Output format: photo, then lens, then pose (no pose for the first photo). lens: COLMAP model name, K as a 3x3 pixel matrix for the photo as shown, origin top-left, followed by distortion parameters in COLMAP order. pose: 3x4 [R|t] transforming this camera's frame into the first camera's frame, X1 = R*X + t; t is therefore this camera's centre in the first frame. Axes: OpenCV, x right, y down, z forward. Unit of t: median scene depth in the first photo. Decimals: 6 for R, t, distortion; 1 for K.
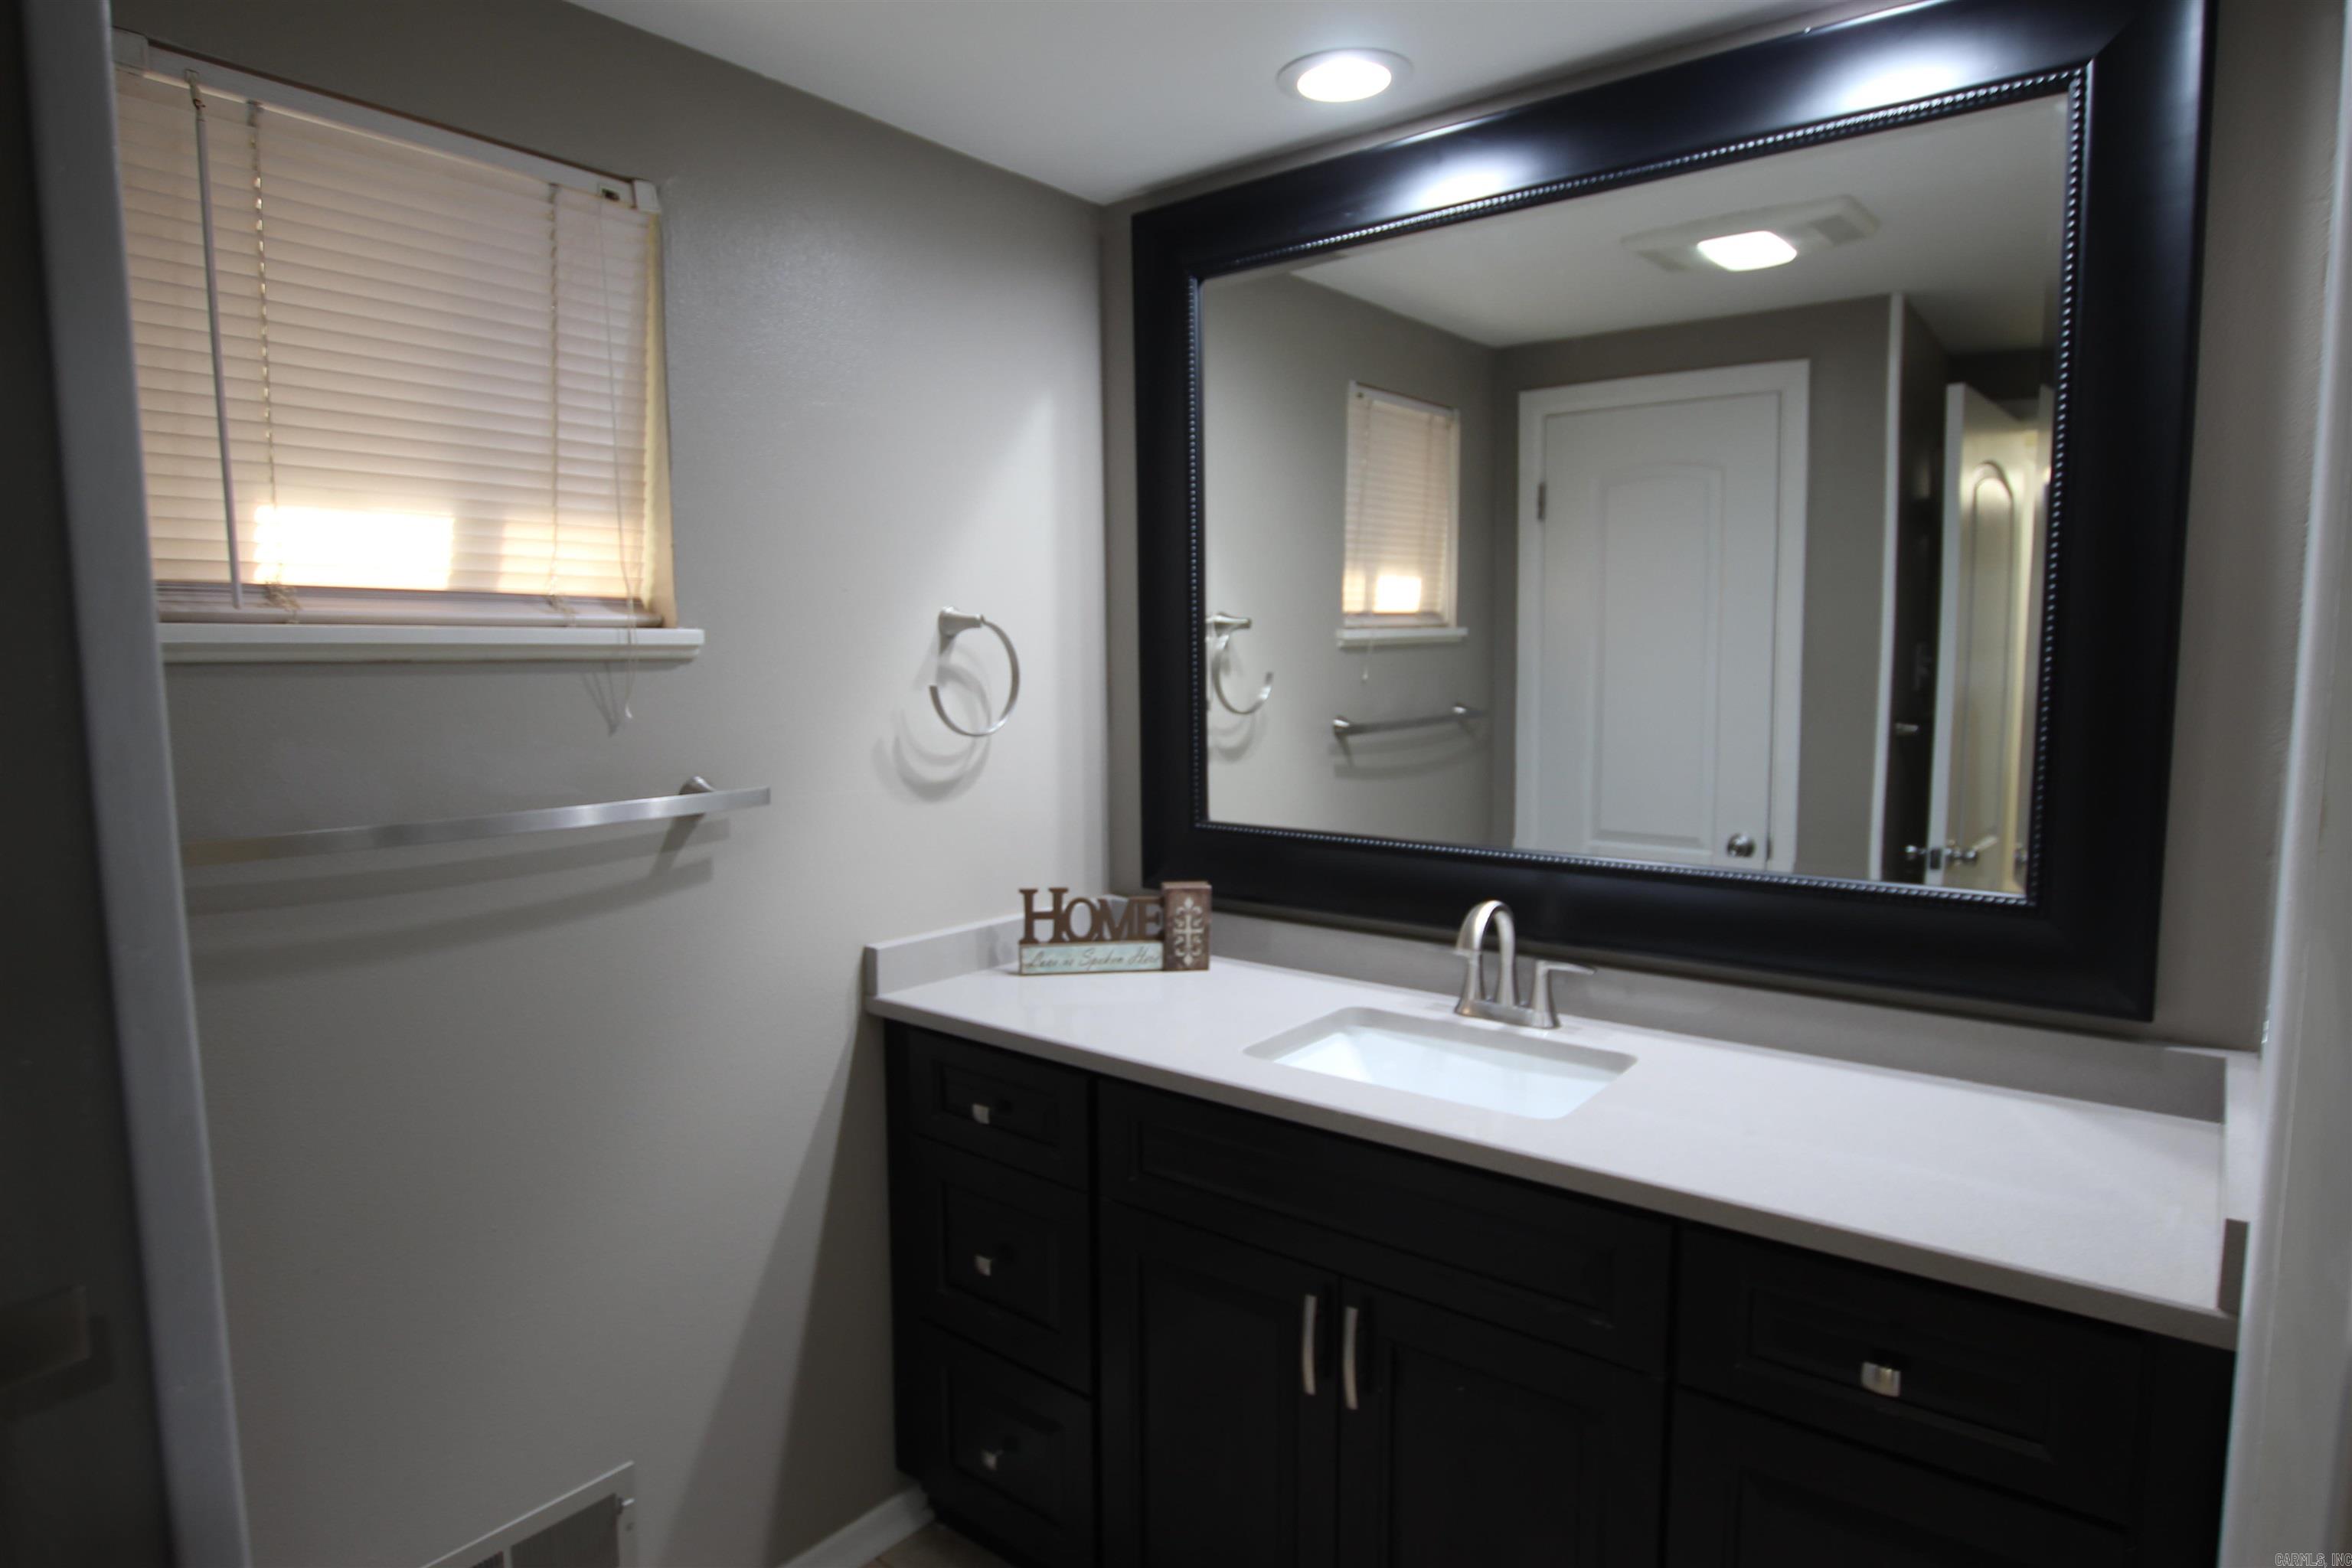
lens RADIAL K [[1323.5, 0, 1173.4], [0, 1323.5, 791.7], [0, 0, 1]] dist [-0.029115, 0.012113]
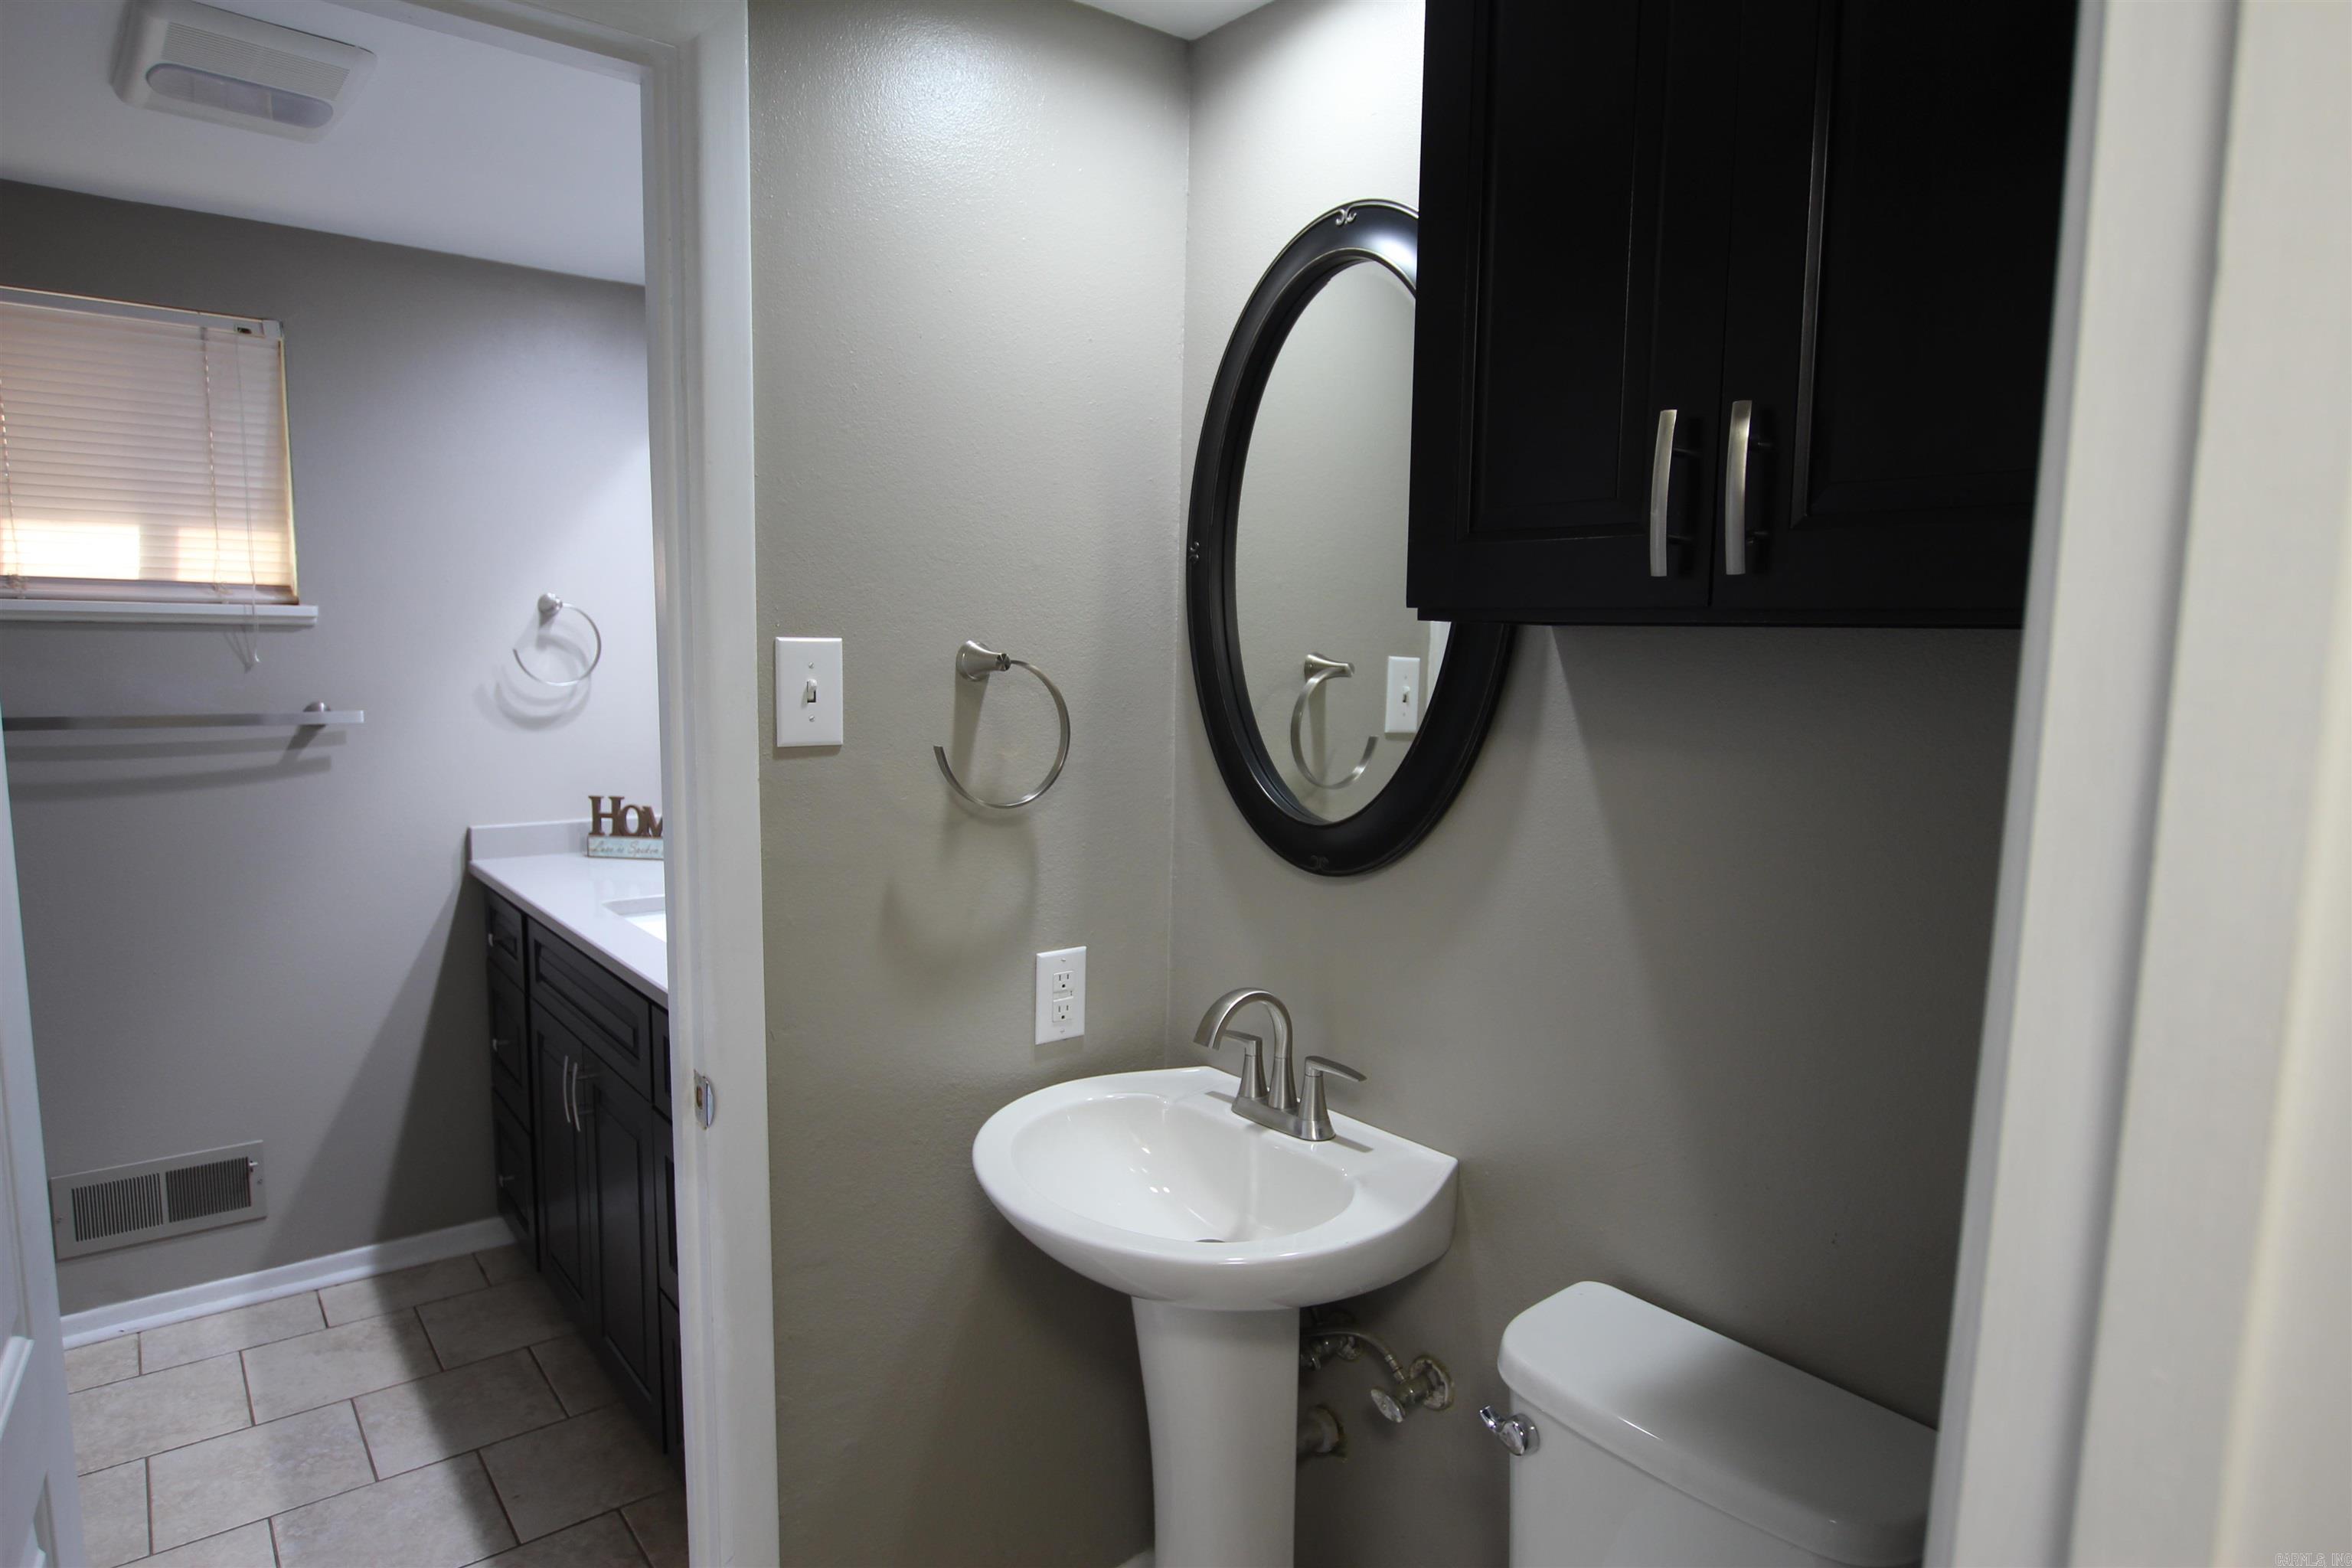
lens RADIAL K [[1323.5, 0, 1173.4], [0, 1323.5, 791.7], [0, 0, 1]] dist [-0.029115, 0.012113]
pose [[0.976052, 0.049075, -0.211930, 0.975281], [-0.046630, 0.998776, 0.016524, 0.021687], [0.212481, -0.006246, 0.977145, -0.290490]]
